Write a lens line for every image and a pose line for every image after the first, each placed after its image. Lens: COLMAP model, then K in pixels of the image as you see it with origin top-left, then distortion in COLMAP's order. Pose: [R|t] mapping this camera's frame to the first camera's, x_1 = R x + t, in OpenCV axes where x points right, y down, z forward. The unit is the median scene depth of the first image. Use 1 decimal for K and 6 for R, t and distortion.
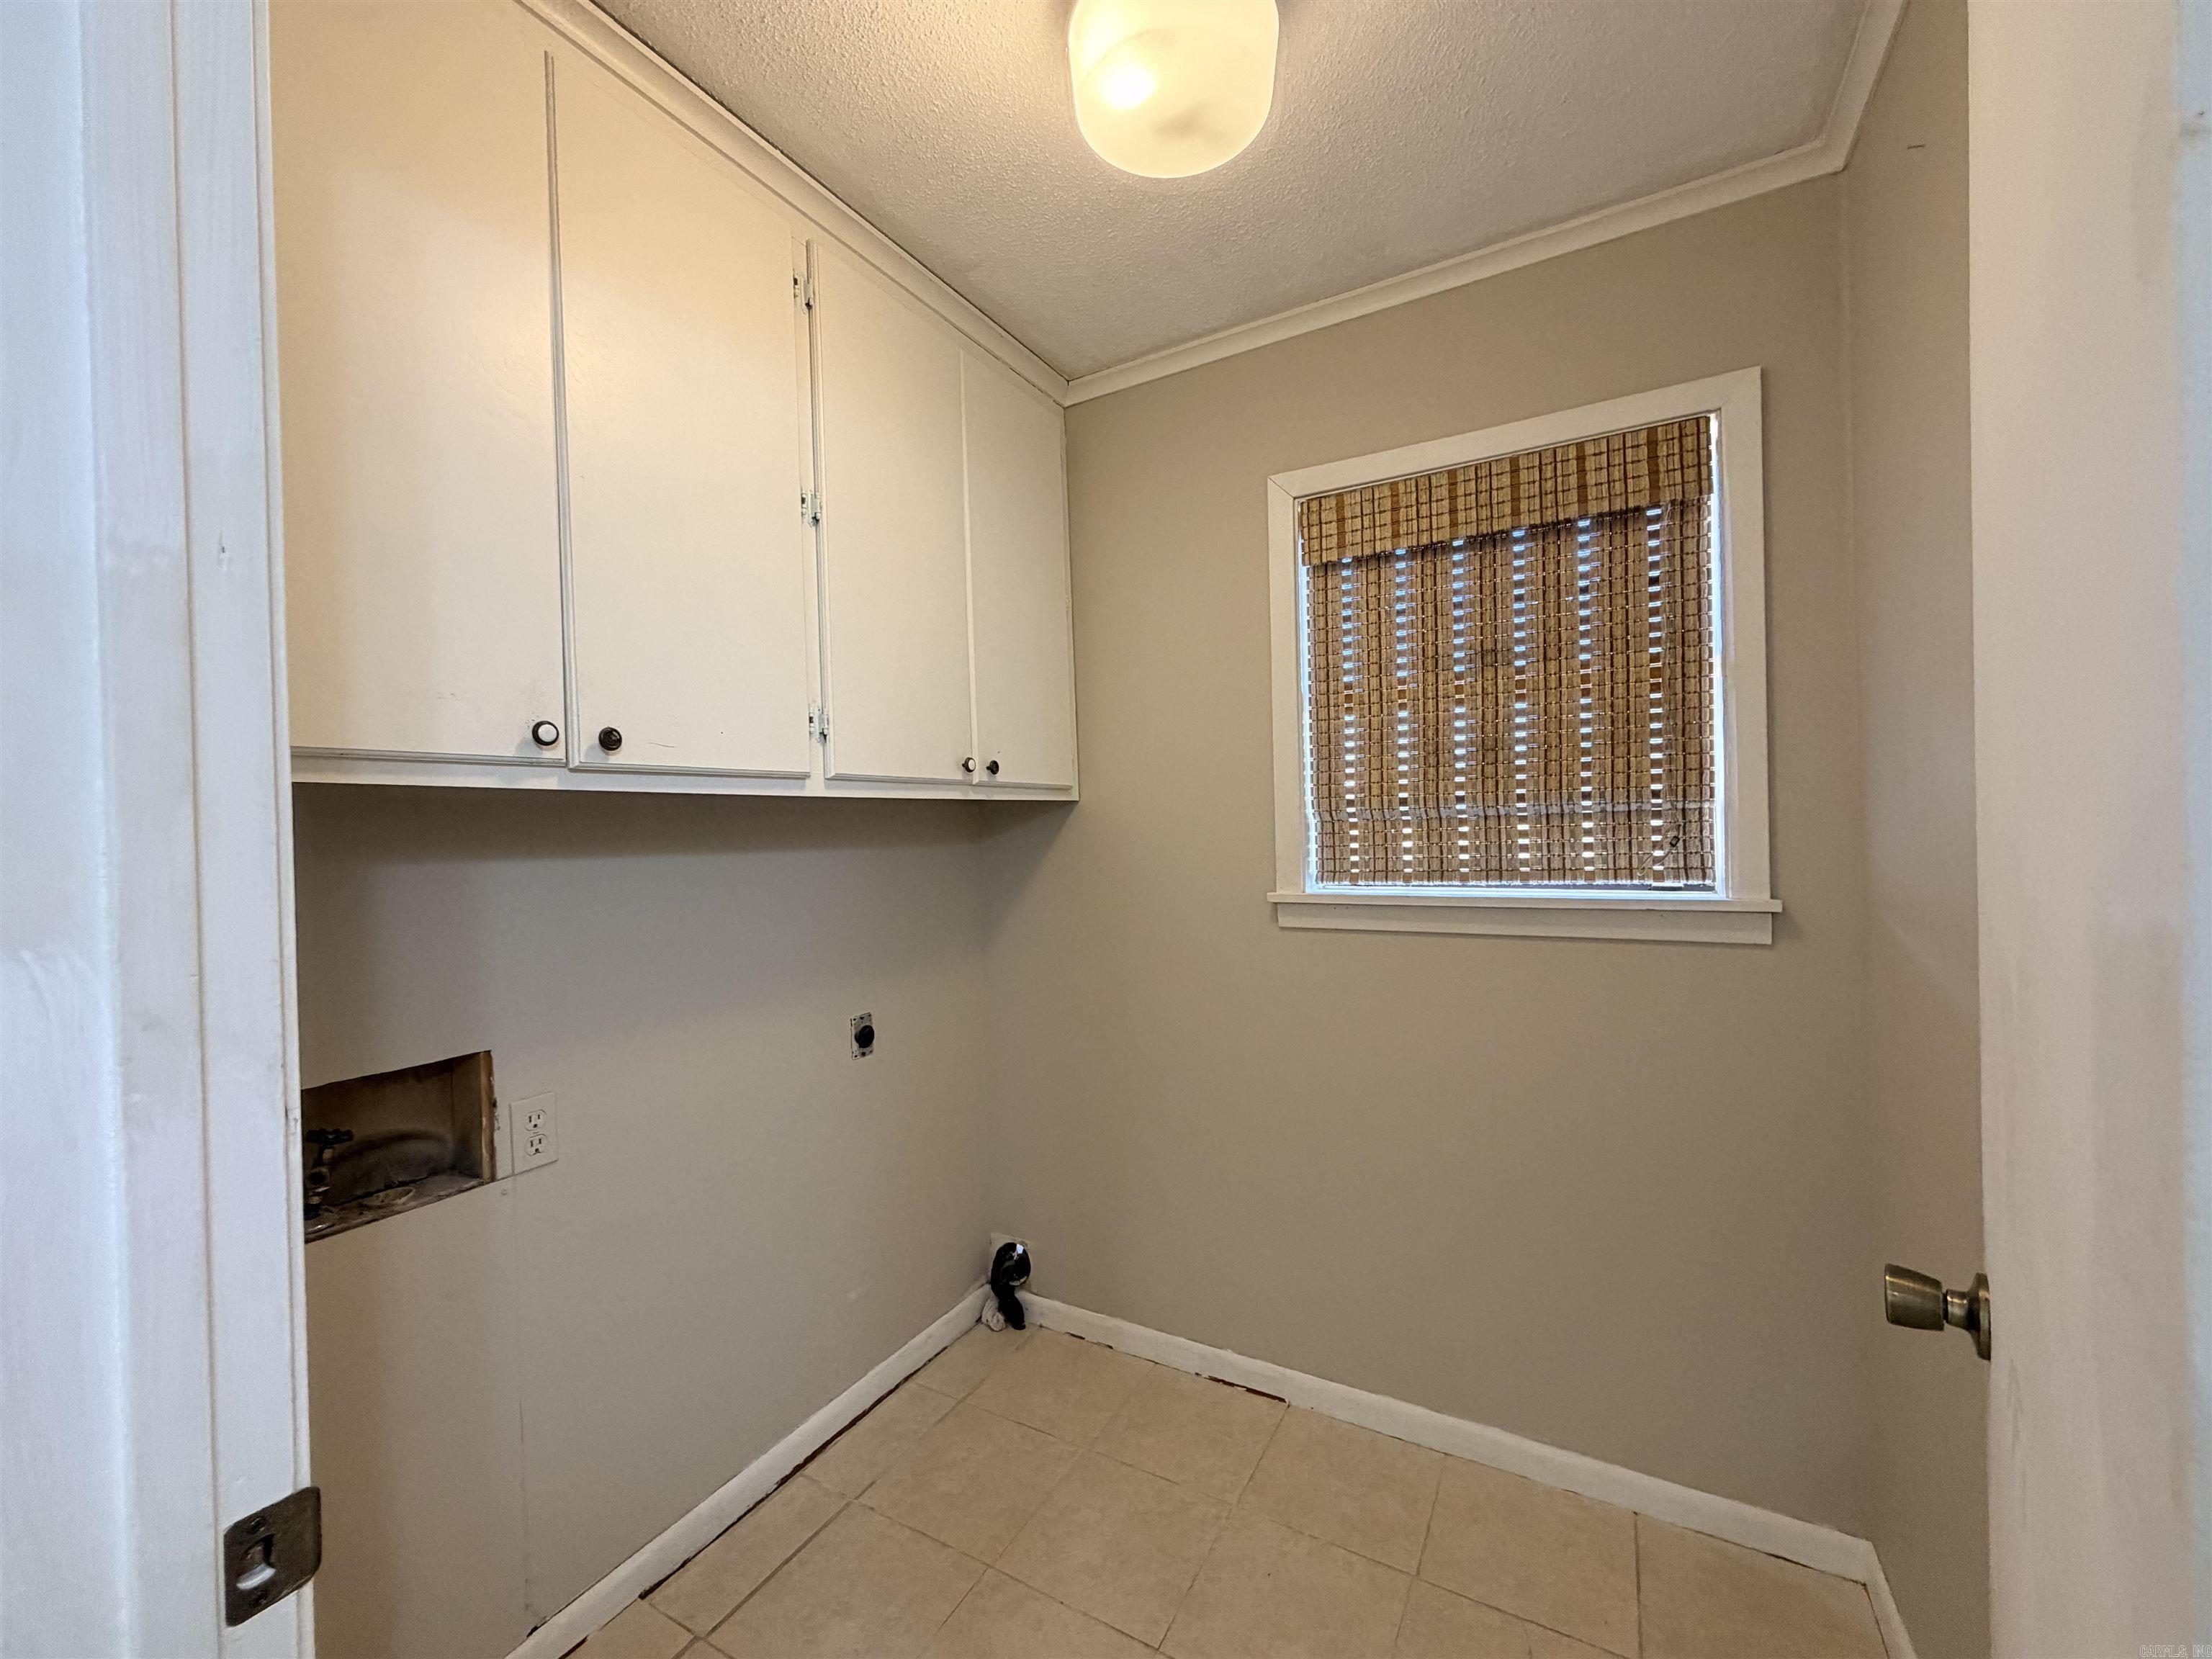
lens RADIAL K [[883.7, 0, 1101.9], [0, 883.7, 833.4], [0, 0, 1]] dist [0.000986, 0.001787]
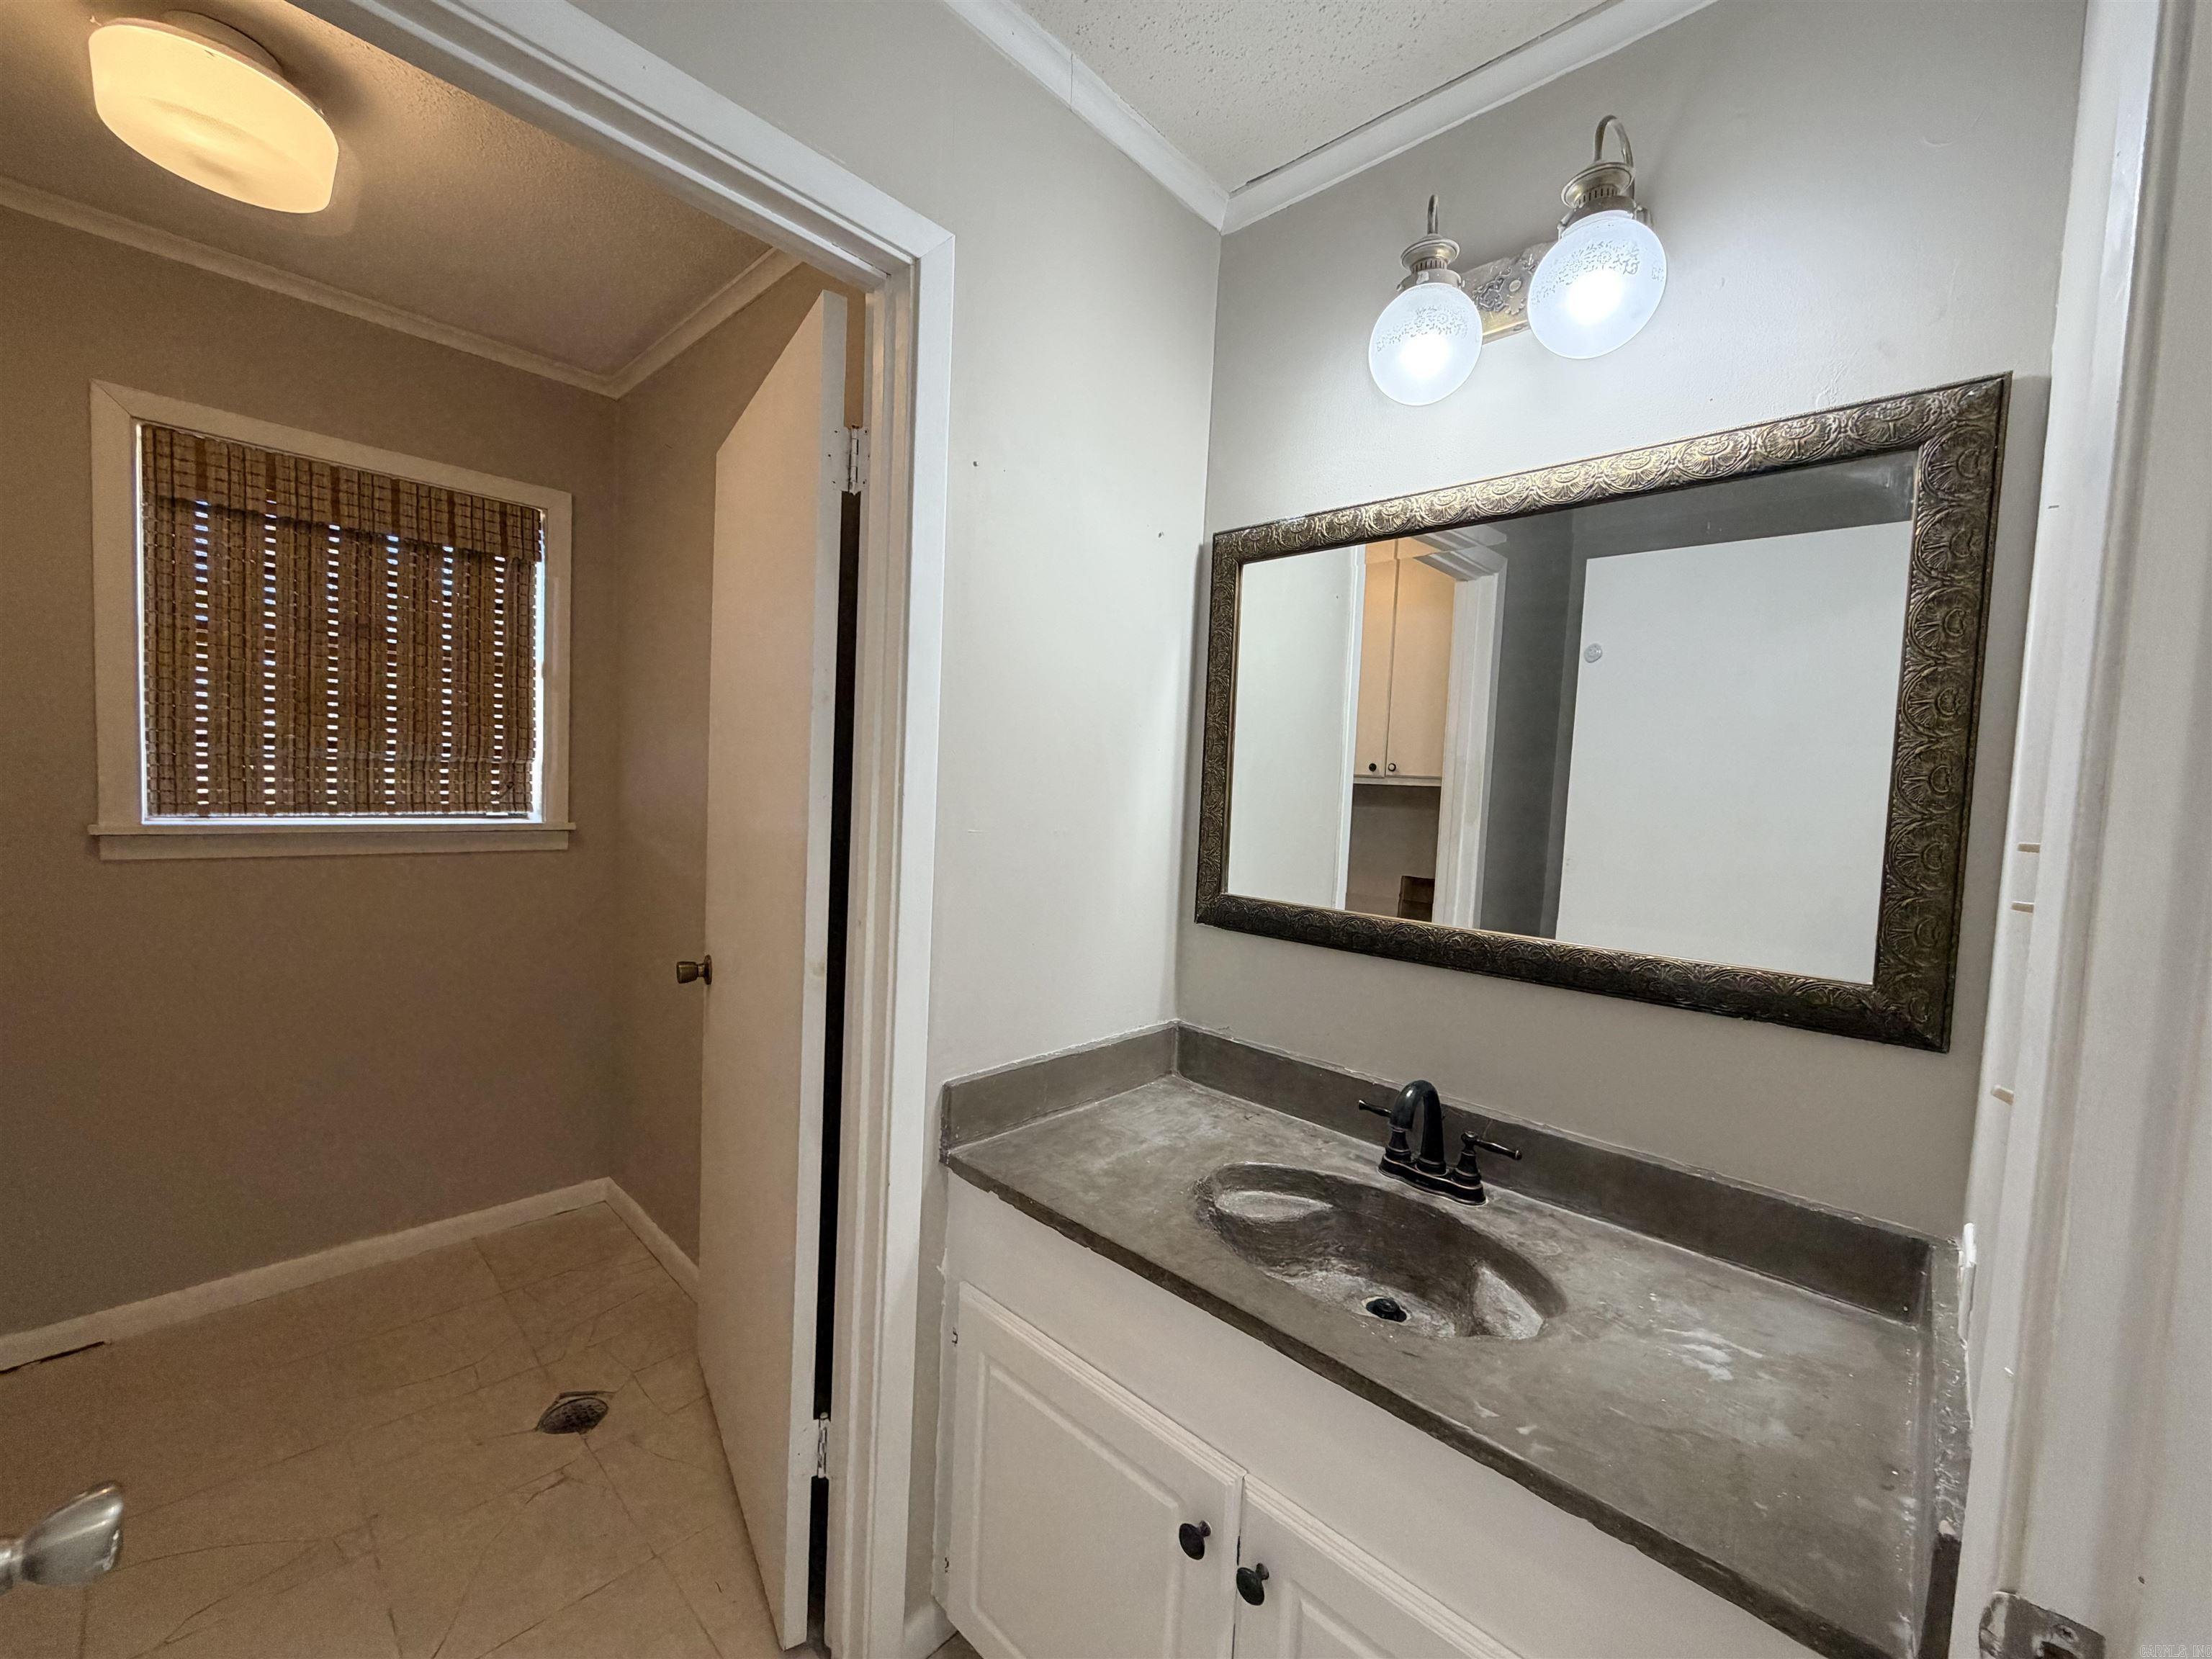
lens RADIAL K [[883.7, 0, 1102.2], [0, 883.7, 829.2], [0, 0, 1]] dist [0.000986, 0.001787]
pose [[0.240252, -0.021143, 0.970480, -0.535235], [-0.045511, 0.998418, 0.033018, -0.010975], [-0.969643, -0.052100, 0.238910, -0.317907]]
